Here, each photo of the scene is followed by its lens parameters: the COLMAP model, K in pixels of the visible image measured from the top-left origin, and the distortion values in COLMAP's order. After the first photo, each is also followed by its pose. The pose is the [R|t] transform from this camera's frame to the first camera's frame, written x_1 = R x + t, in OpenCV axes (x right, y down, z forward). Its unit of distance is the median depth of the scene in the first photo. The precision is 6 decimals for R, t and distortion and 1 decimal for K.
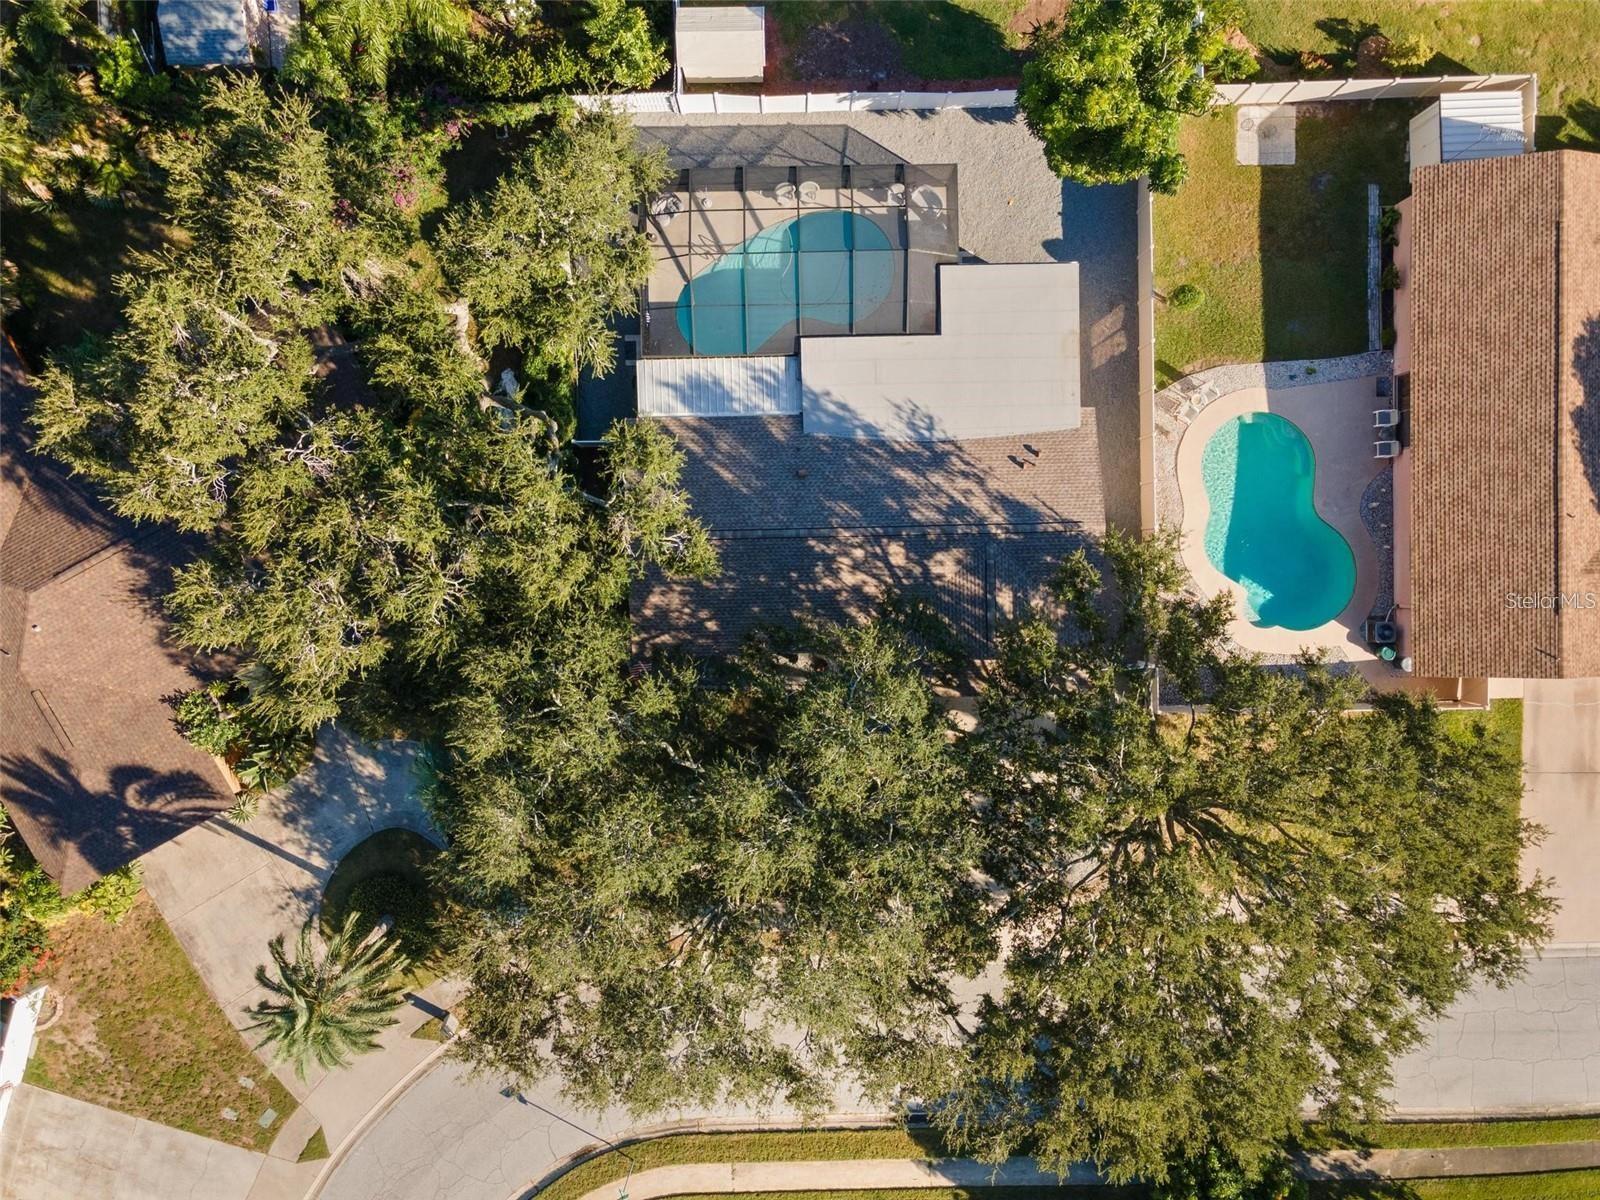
lens RADIAL K [[1162.1, 0, 807.2], [0, 1162.1, 621.3], [0, 0, 1]] dist [0.056816, 0.002282]
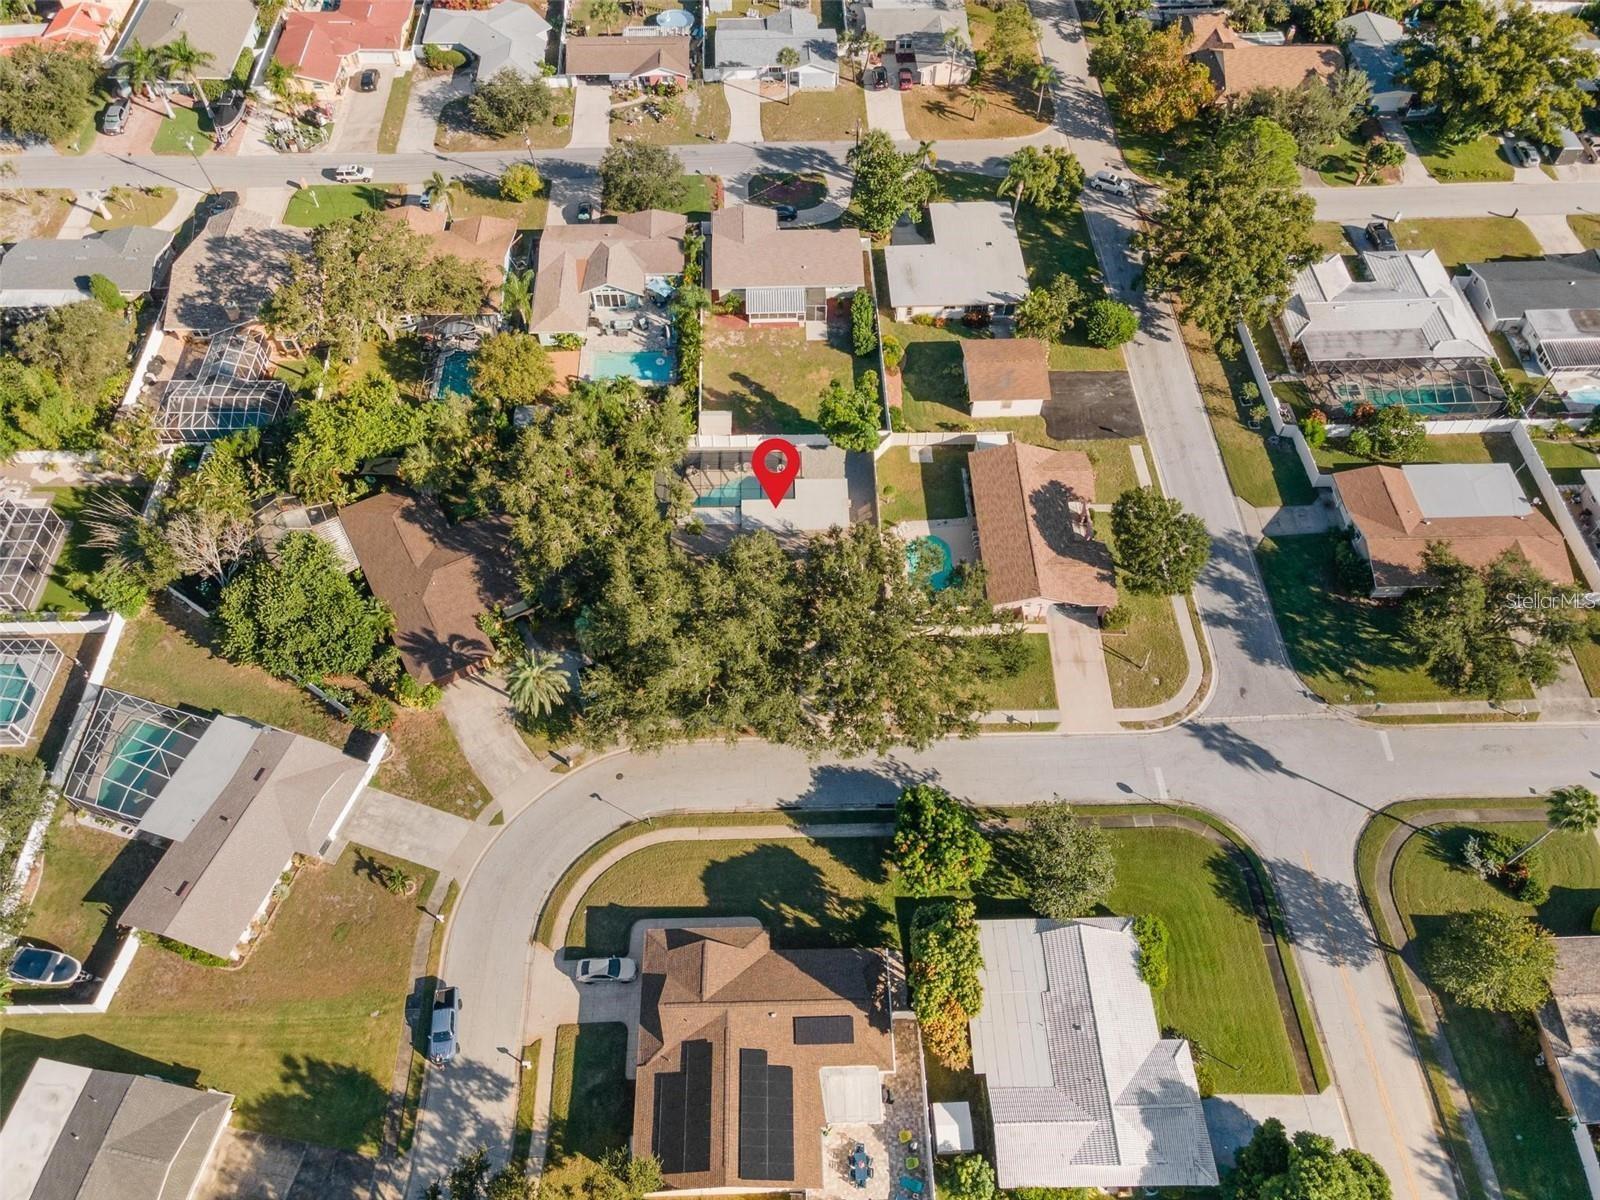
lens RADIAL K [[1162.1, 0, 807.2], [0, 1162.1, 621.3], [0, 0, 1]] dist [0.056816, 0.002282]
pose [[0.999975, -0.001142, 0.006936, 0.114961], [0.004978, 0.811718, -0.584029, 1.409775], [-0.004963, 0.584049, 0.811703, -0.890929]]
